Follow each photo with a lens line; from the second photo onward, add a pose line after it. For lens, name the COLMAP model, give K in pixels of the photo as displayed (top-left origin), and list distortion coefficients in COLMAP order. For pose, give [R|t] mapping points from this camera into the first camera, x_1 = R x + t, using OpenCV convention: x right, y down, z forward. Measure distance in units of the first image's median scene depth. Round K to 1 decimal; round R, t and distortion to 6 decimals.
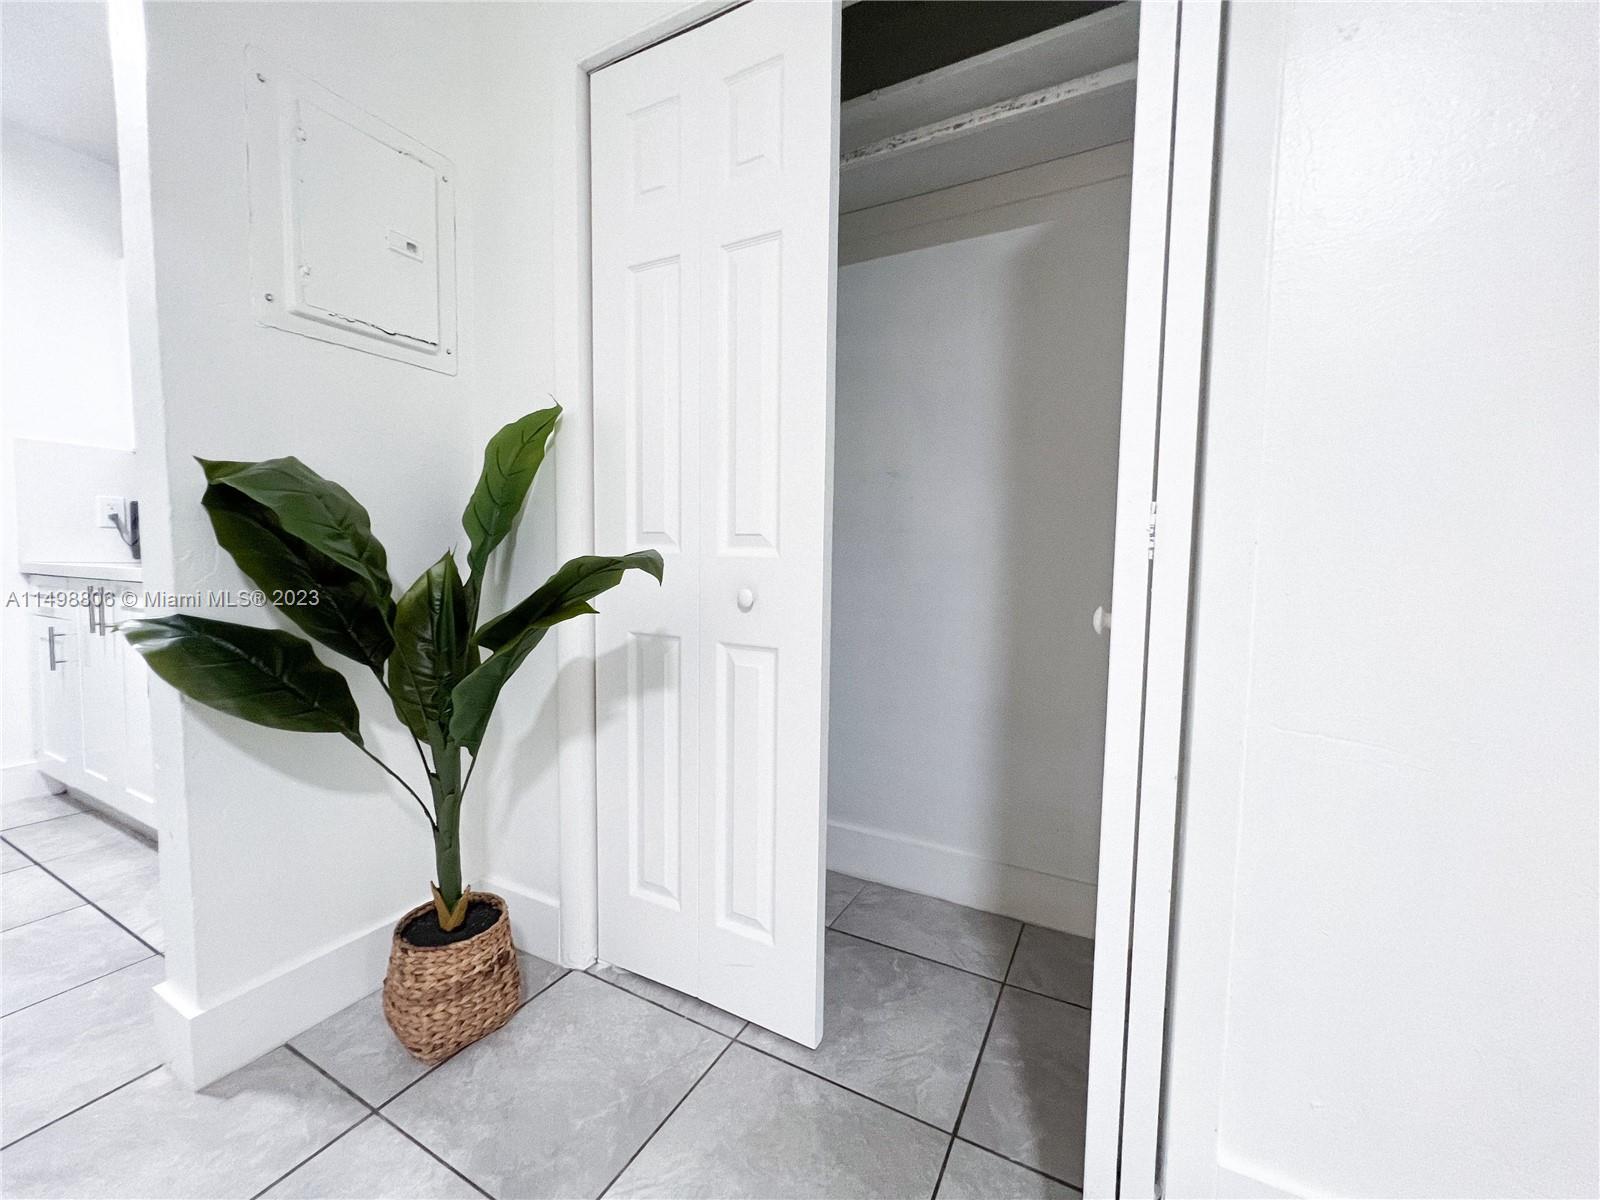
lens RADIAL K [[641.2, 0, 798.9], [0, 641.2, 599.3], [0, 0, 1]] dist [-0.001967, 0.000248]
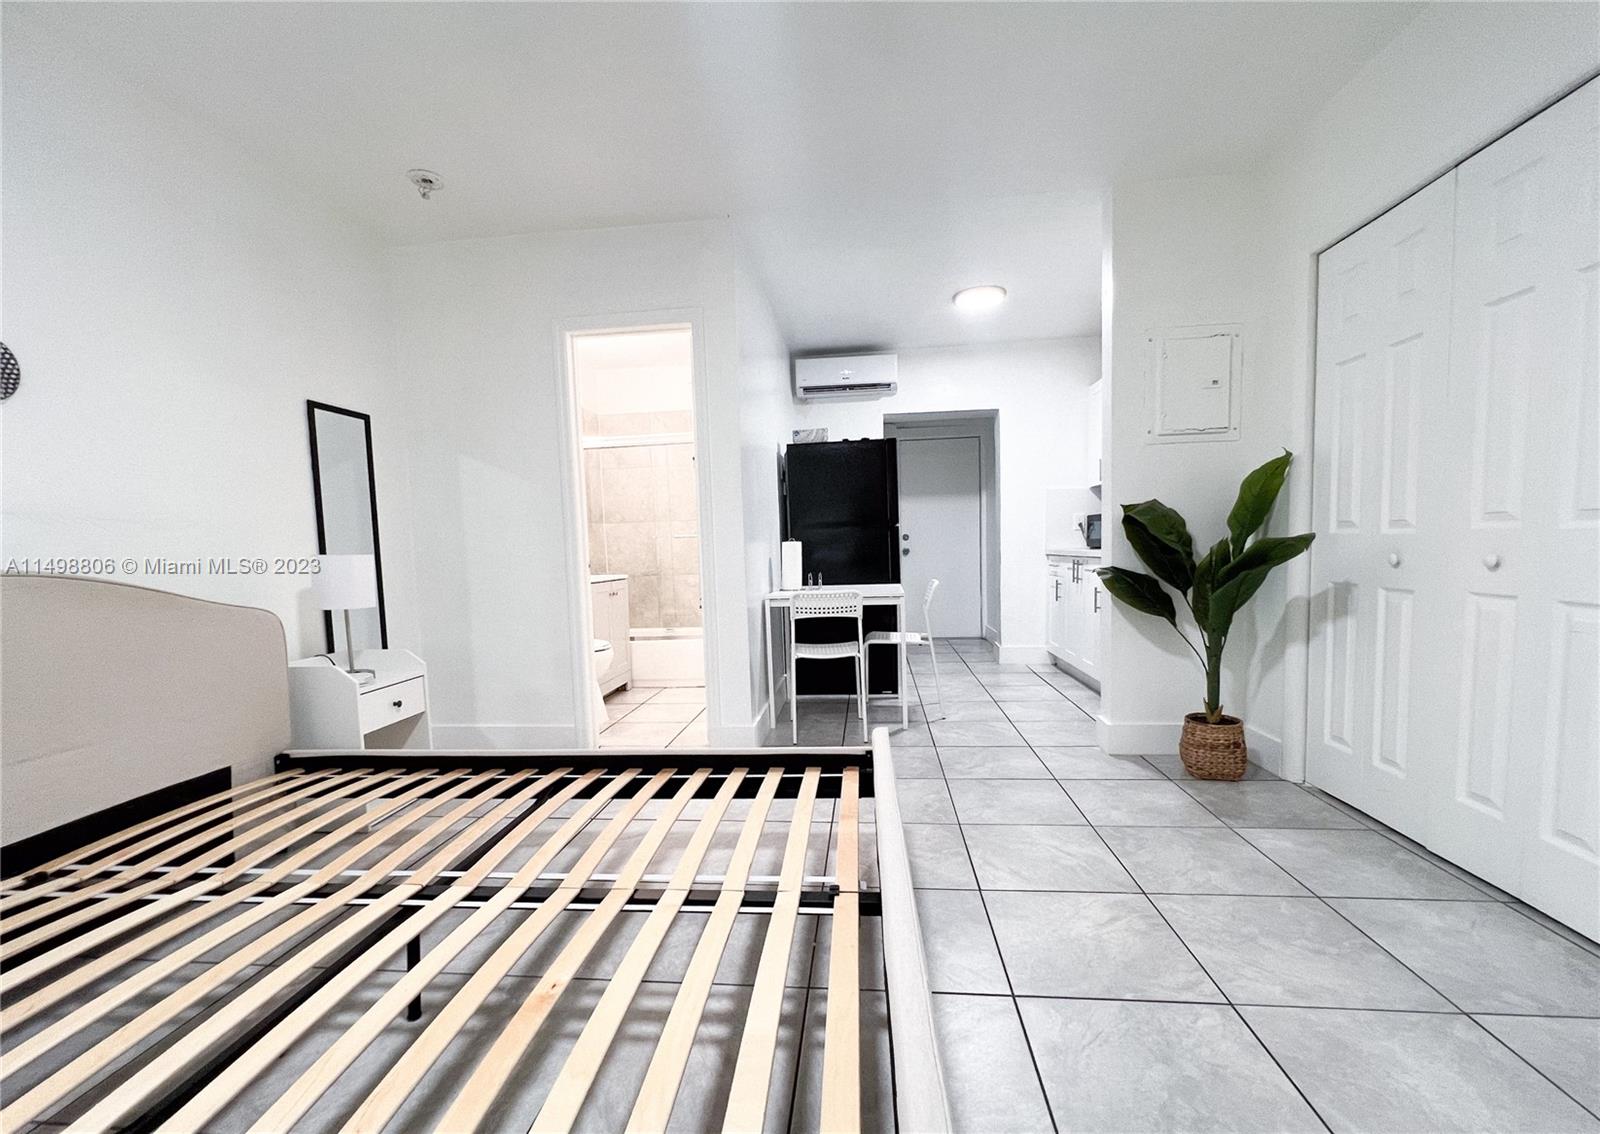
lens RADIAL K [[663.9, 0, 798.8], [0, 663.9, 597.6], [0, 0, 1]] dist [-0.000115, -0.000056]
pose [[0.372144, 0.046701, -0.926999, 0.909042], [-0.028635, 0.998836, 0.038824, 0.071399], [0.927733, 0.012096, 0.373048, -1.015490]]
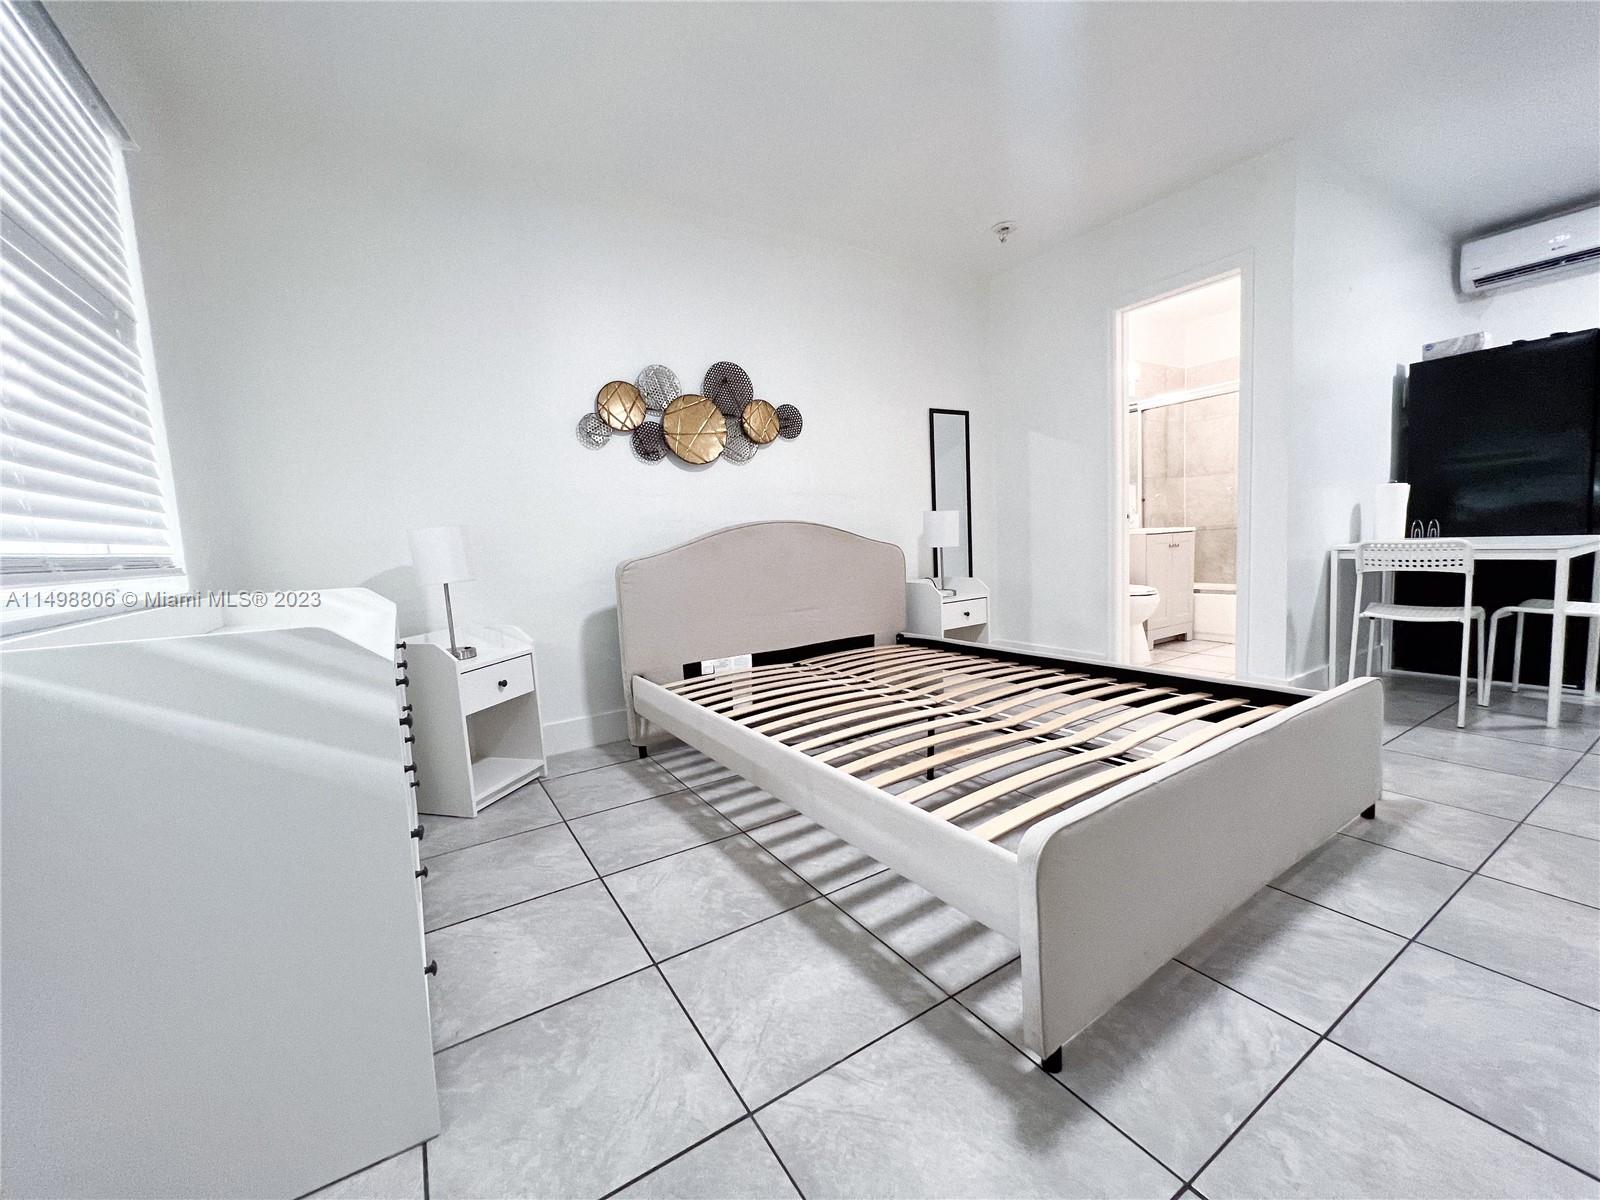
lens RADIAL K [[641.2, 0, 798.9], [0, 641.2, 599.3], [0, 0, 1]] dist [-0.001967, 0.000248]
pose [[-0.498899, 0.098914, -0.860997, 1.388895], [-0.015512, 0.992287, 0.122986, 0.109078], [0.866521, 0.074713, -0.493517, -0.643841]]
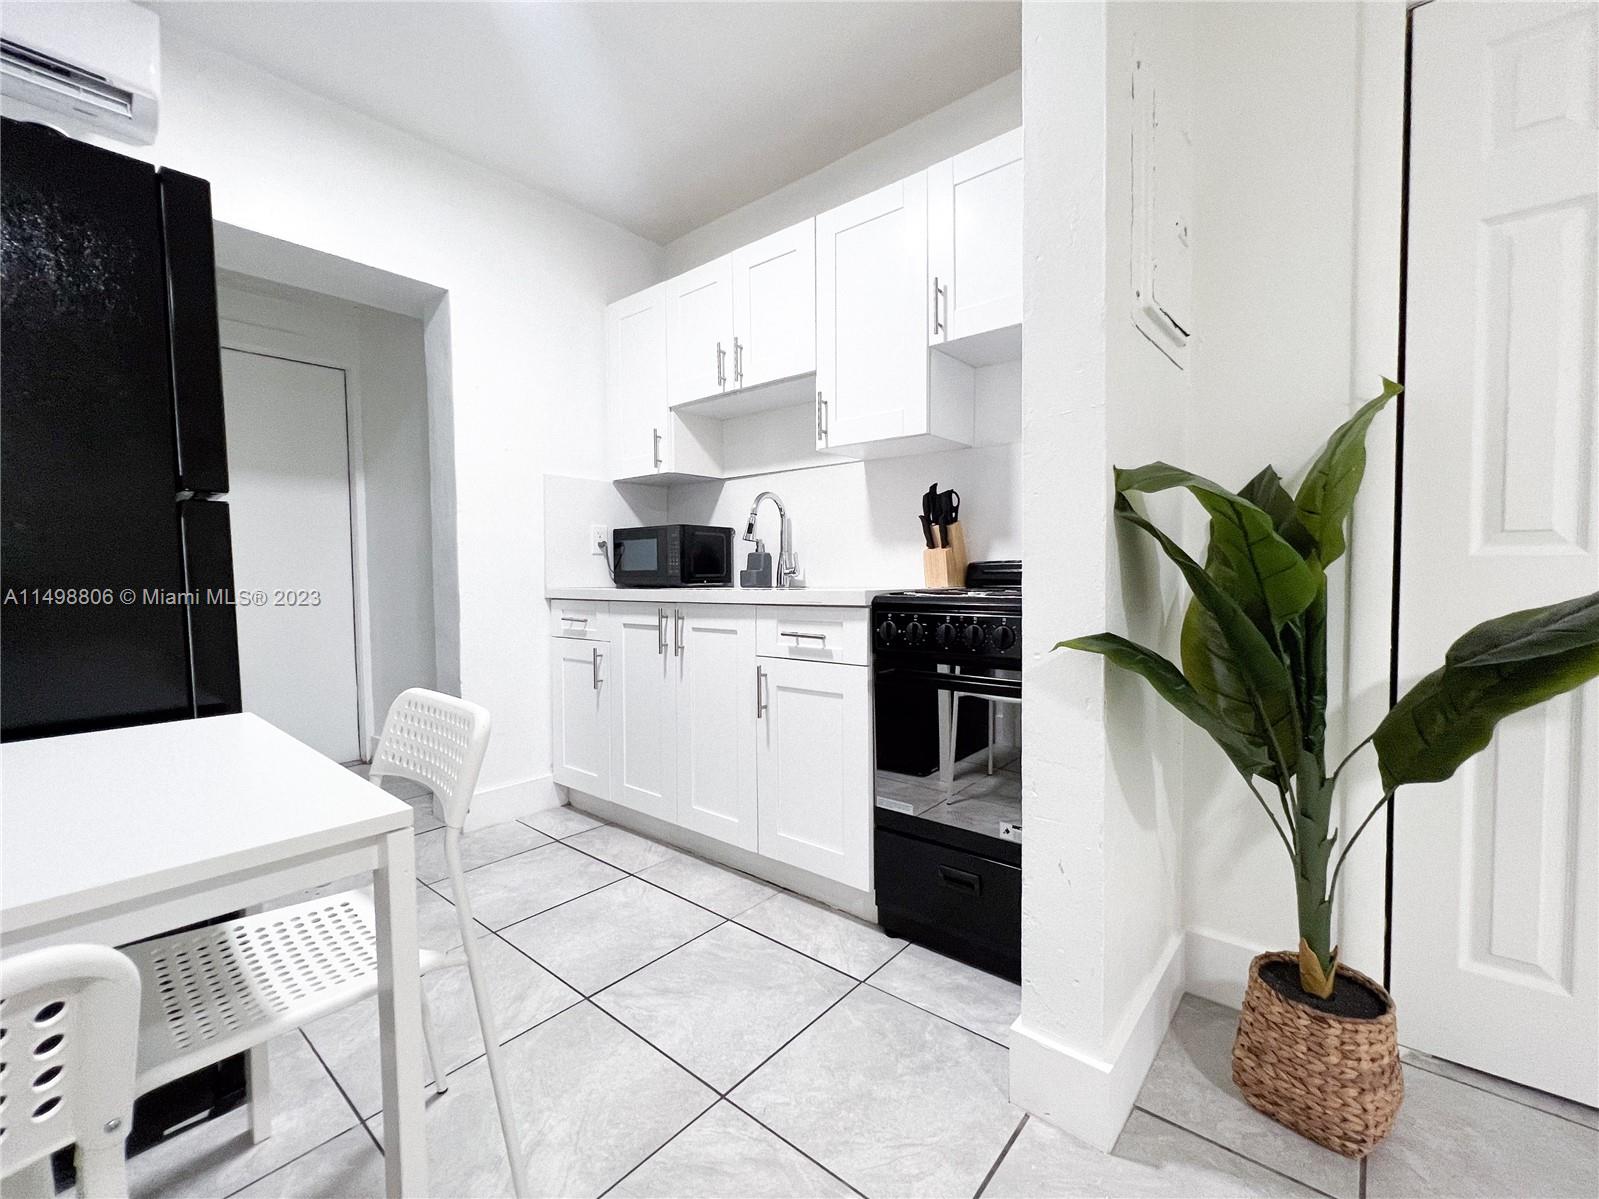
lens RADIAL K [[681.2, 0, 798.2], [0, 681.2, 597.7], [0, 0, 1]] dist [-0.001220, 0.000269]
pose [[0.976630, -0.018279, -0.214148, -1.033437], [0.011512, 0.999395, -0.032807, 0.000686], [0.214618, 0.029576, 0.976250, -0.063058]]
